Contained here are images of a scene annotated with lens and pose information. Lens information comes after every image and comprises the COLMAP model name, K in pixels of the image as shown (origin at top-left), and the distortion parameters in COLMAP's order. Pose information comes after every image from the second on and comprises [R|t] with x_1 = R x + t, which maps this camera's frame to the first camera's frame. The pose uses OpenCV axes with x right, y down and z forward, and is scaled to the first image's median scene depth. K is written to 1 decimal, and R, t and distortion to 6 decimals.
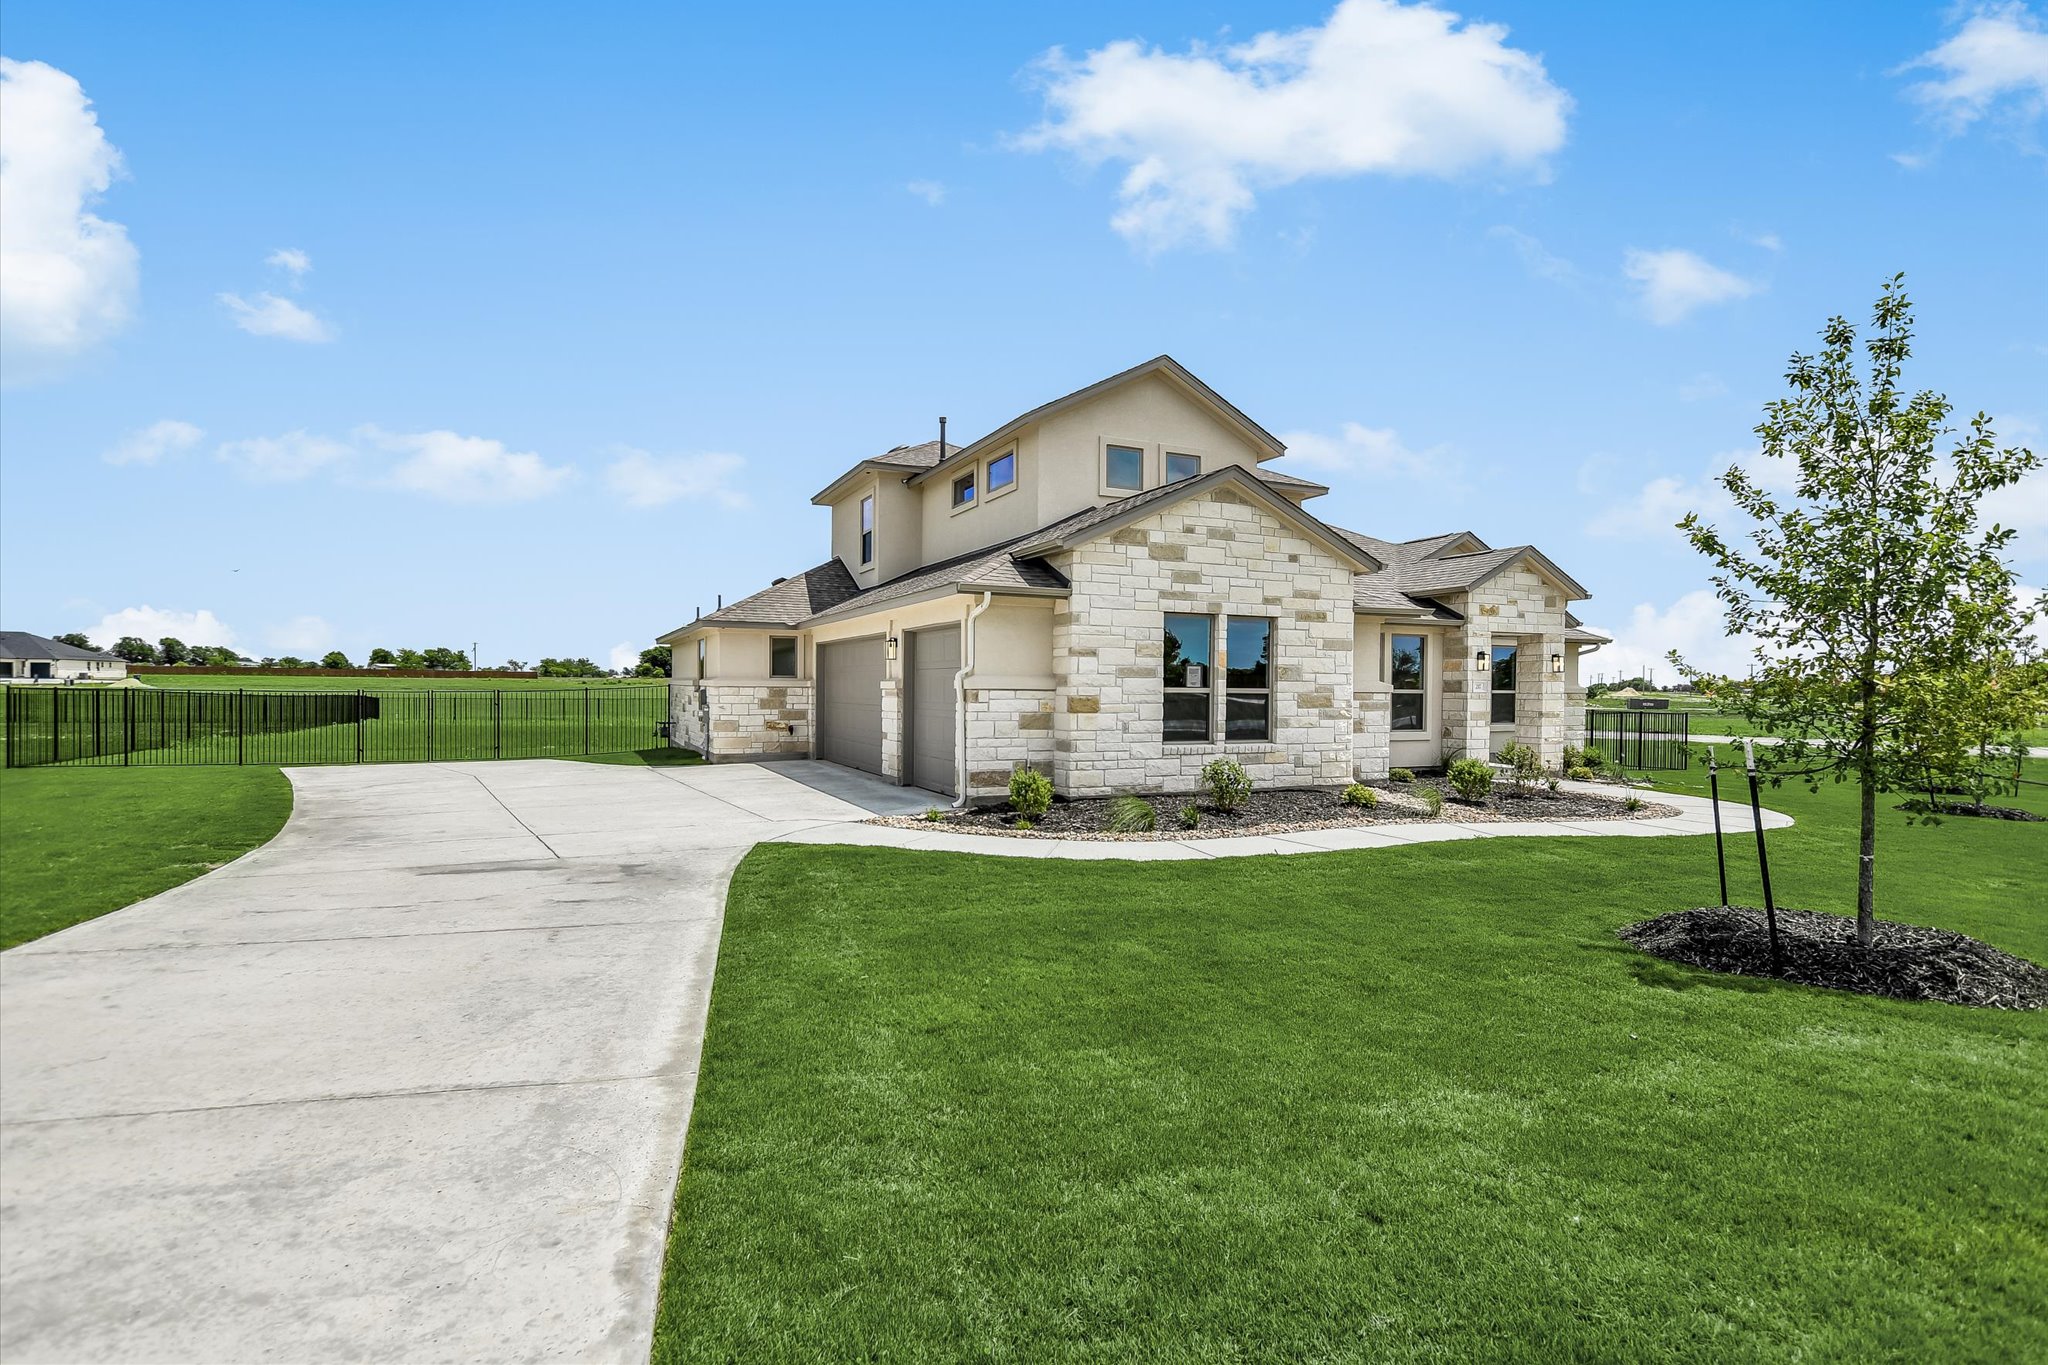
lens RADIAL K [[983.6, 0, 1023.4], [0, 983.6, 683.8], [0, 0, 1]] dist [0.011915, 0.000055]
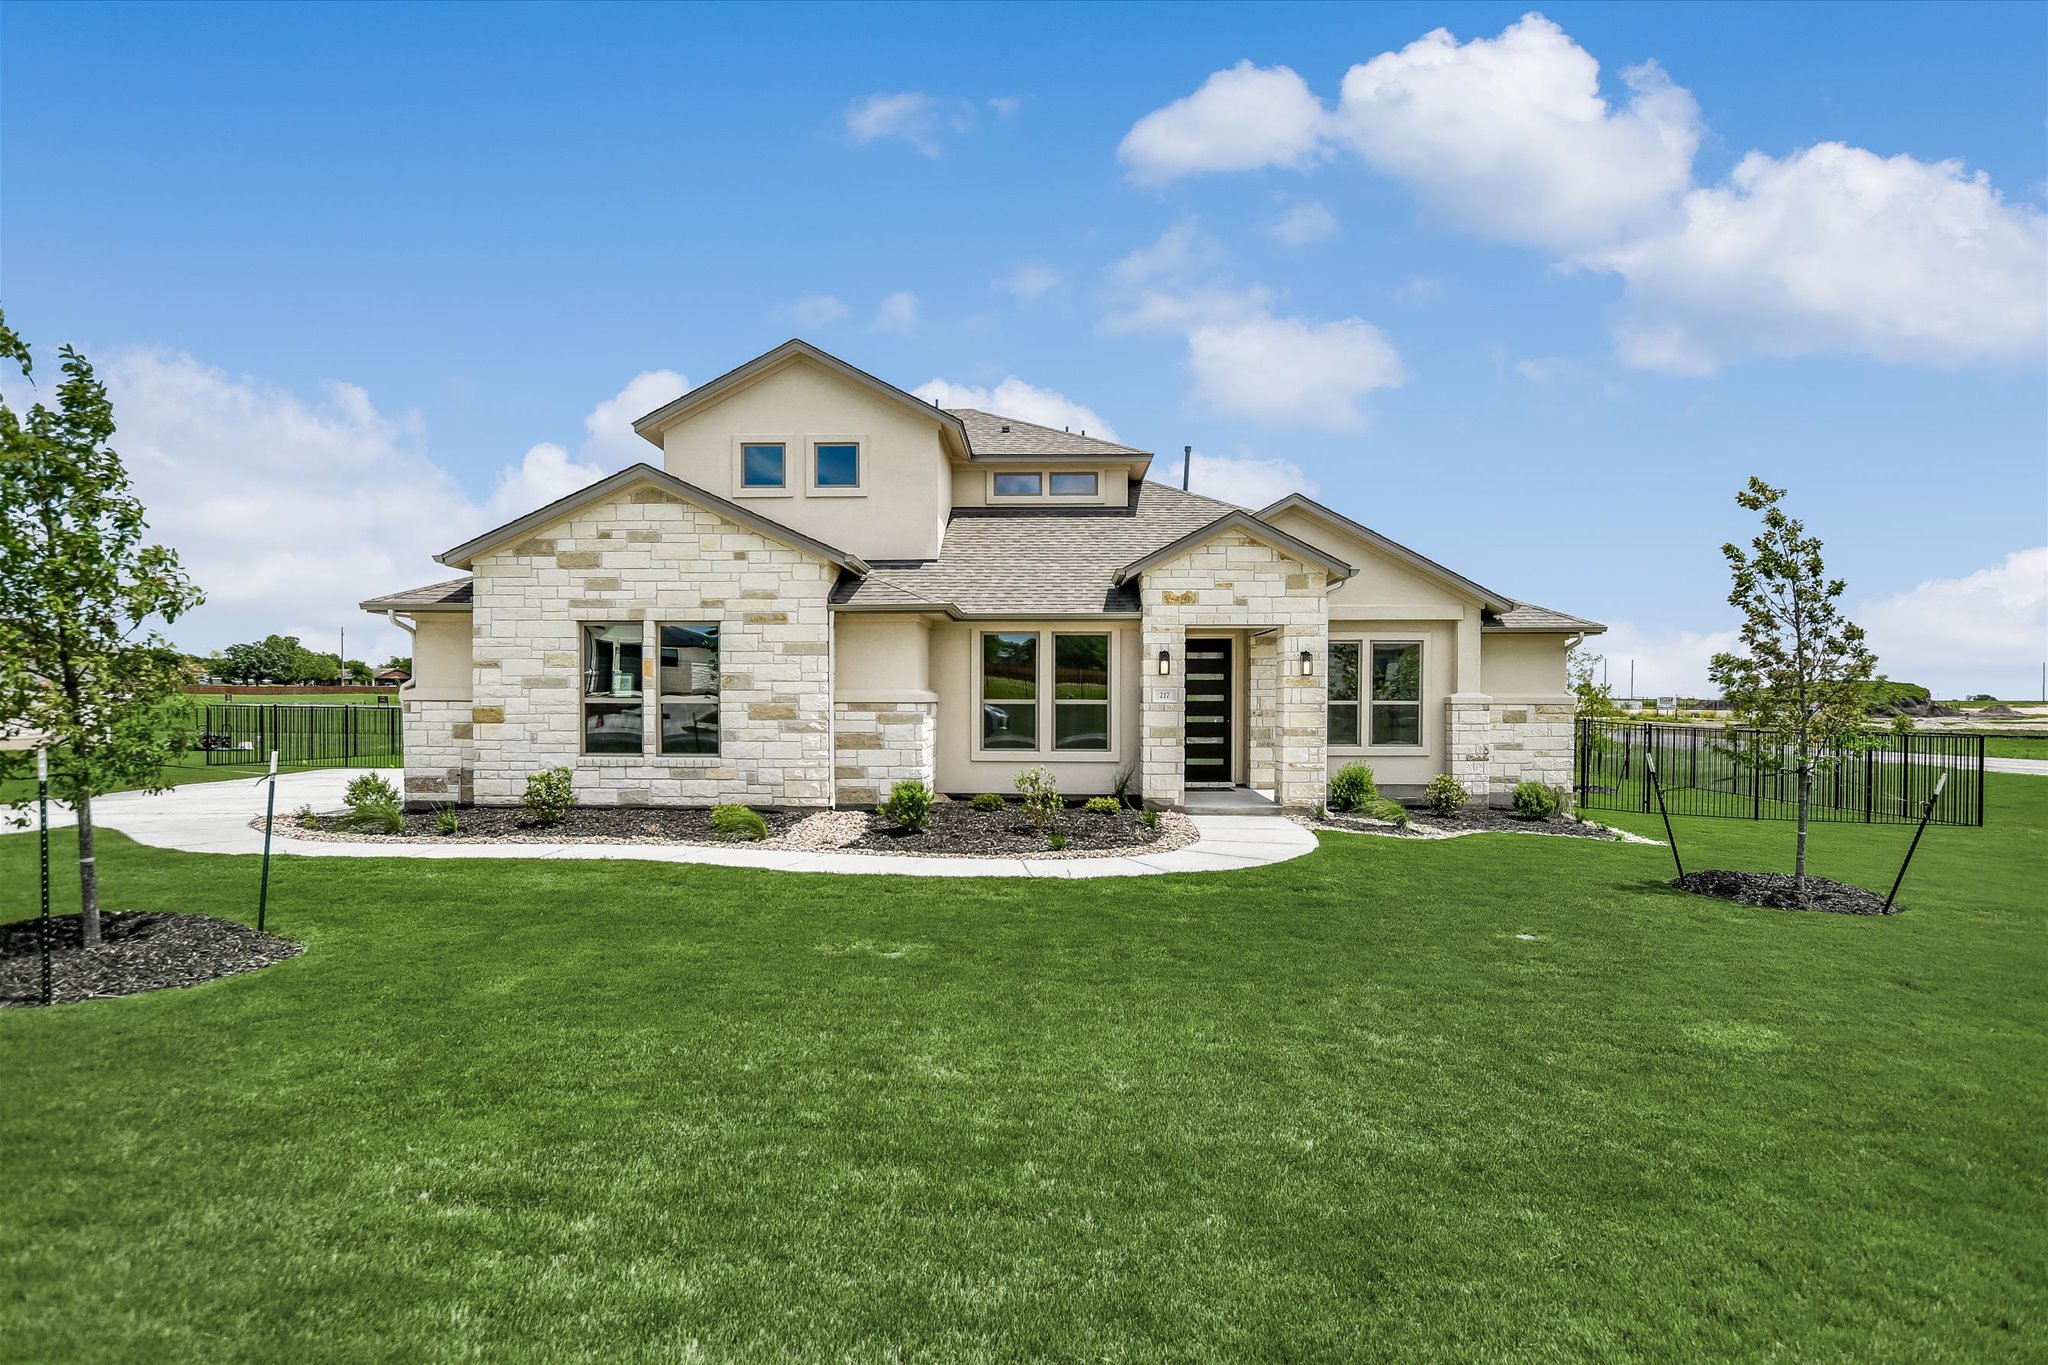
lens RADIAL K [[983.6, 0, 1023.7], [0, 983.6, 684.8], [0, 0, 1]] dist [0.011915, 0.000055]
pose [[0.884655, -0.011377, -0.466108, 0.966123], [0.005897, 0.999895, -0.013214, 0.006060], [0.466210, 0.008941, 0.884629, 0.328165]]
